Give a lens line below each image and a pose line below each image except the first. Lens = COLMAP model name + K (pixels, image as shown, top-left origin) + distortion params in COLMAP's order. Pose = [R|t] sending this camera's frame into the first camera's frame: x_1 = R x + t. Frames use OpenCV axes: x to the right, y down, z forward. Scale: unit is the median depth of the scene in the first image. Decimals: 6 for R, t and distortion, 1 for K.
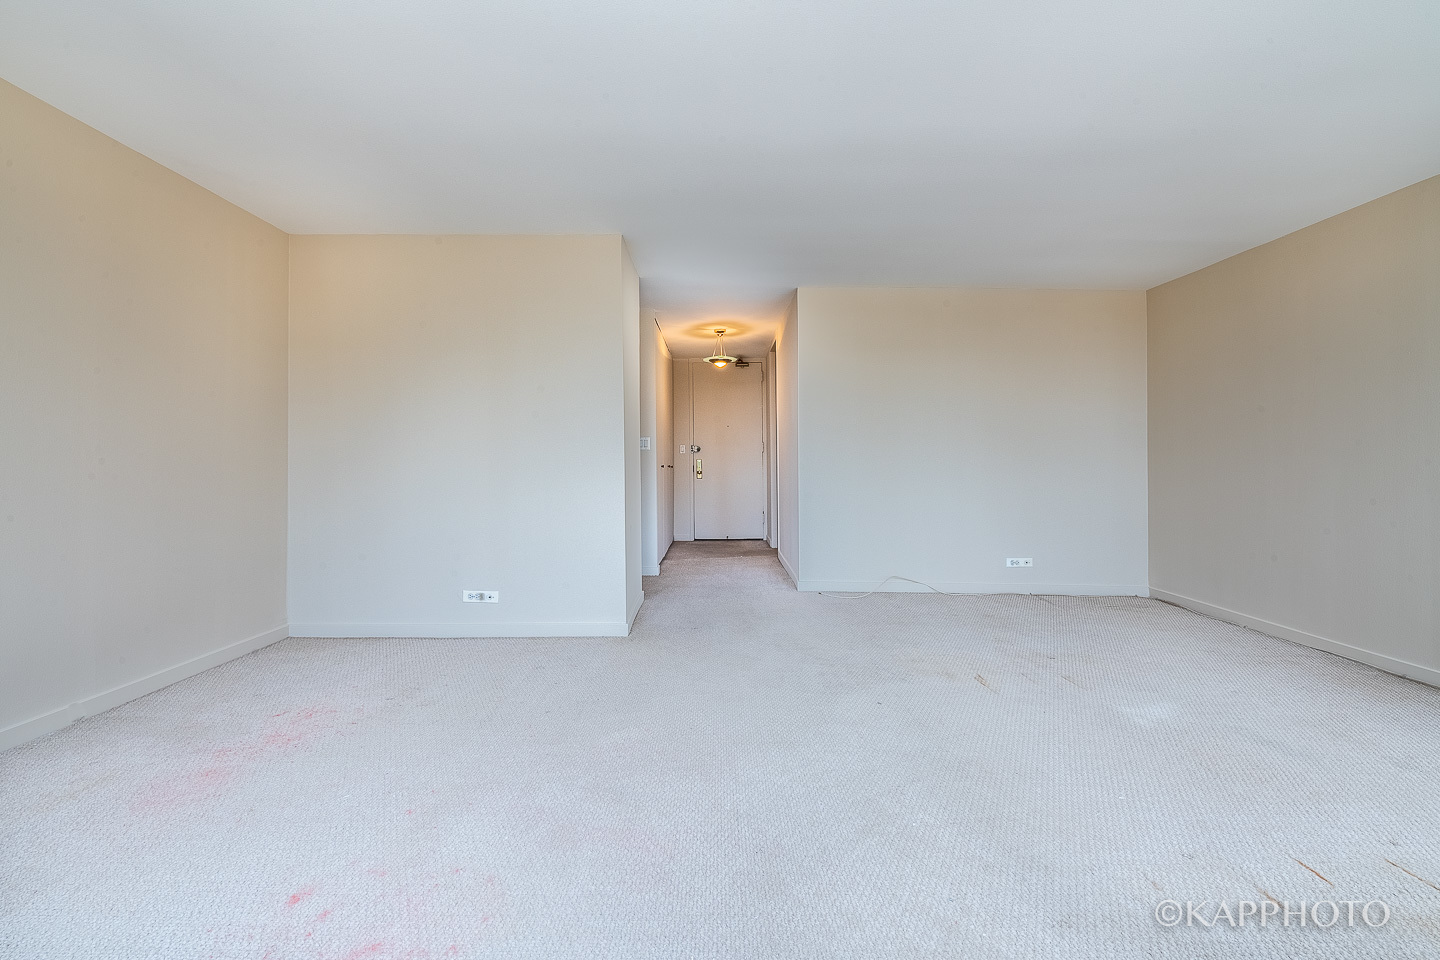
lens RADIAL K [[581.0, 0, 719.6], [0, 581.0, 472.7], [0, 0, 1]] dist [-0.000486, -0.001524]
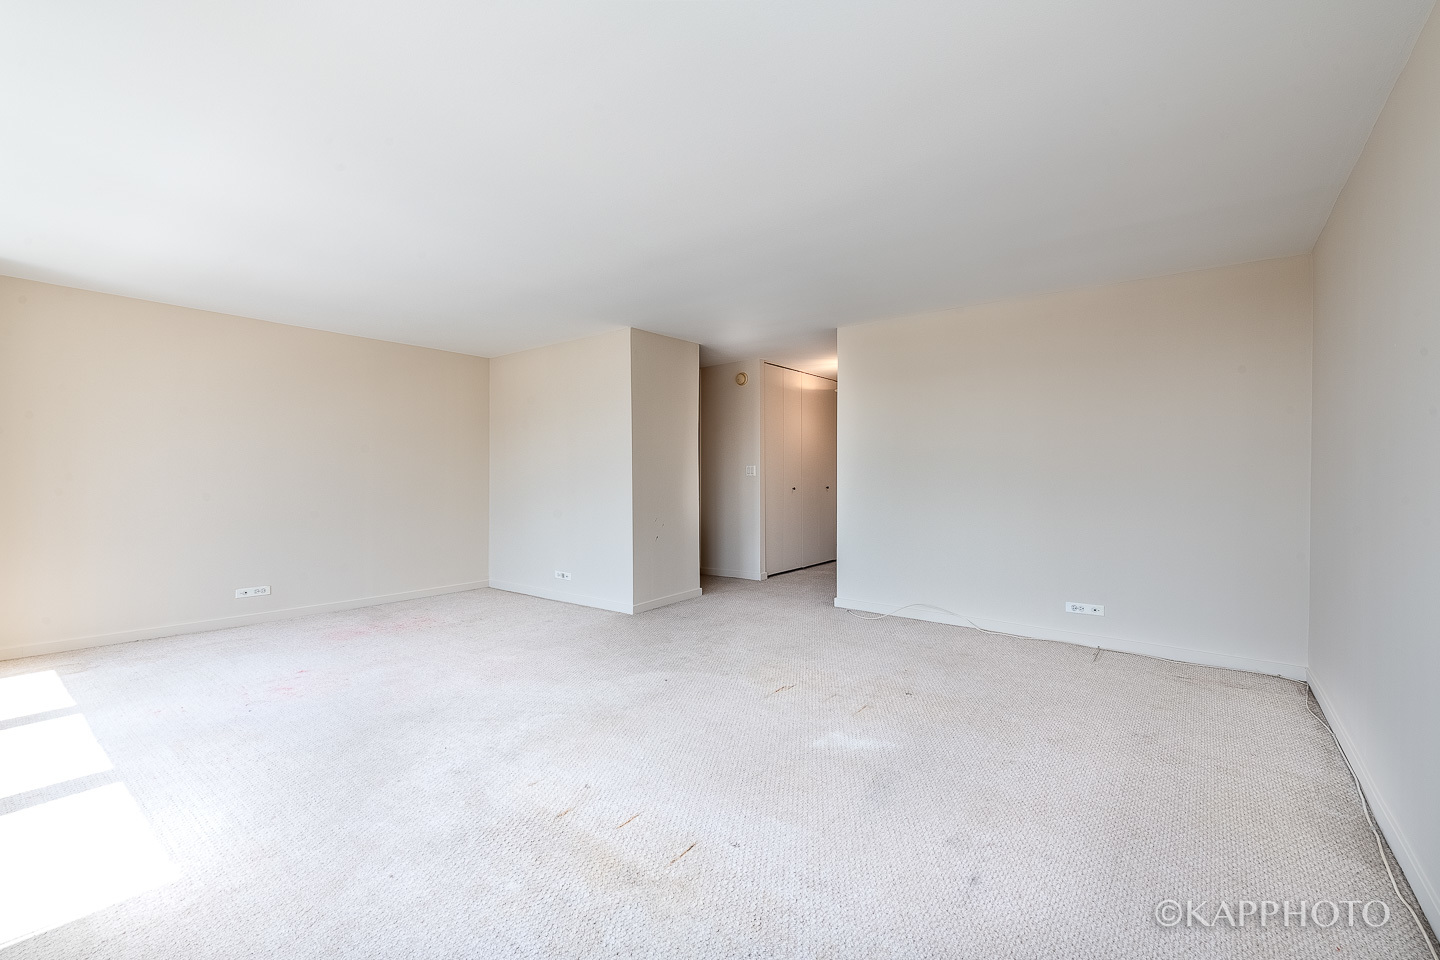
lens RADIAL K [[581.0, 0, 750.4], [0, 581.0, 484.9], [0, 0, 1]] dist [-0.000486, -0.001524]
pose [[0.805452, 0.003928, -0.592648, 0.899285], [-0.008456, 0.999952, -0.004864, -0.023225], [0.592601, 0.008929, 0.805447, 0.052949]]
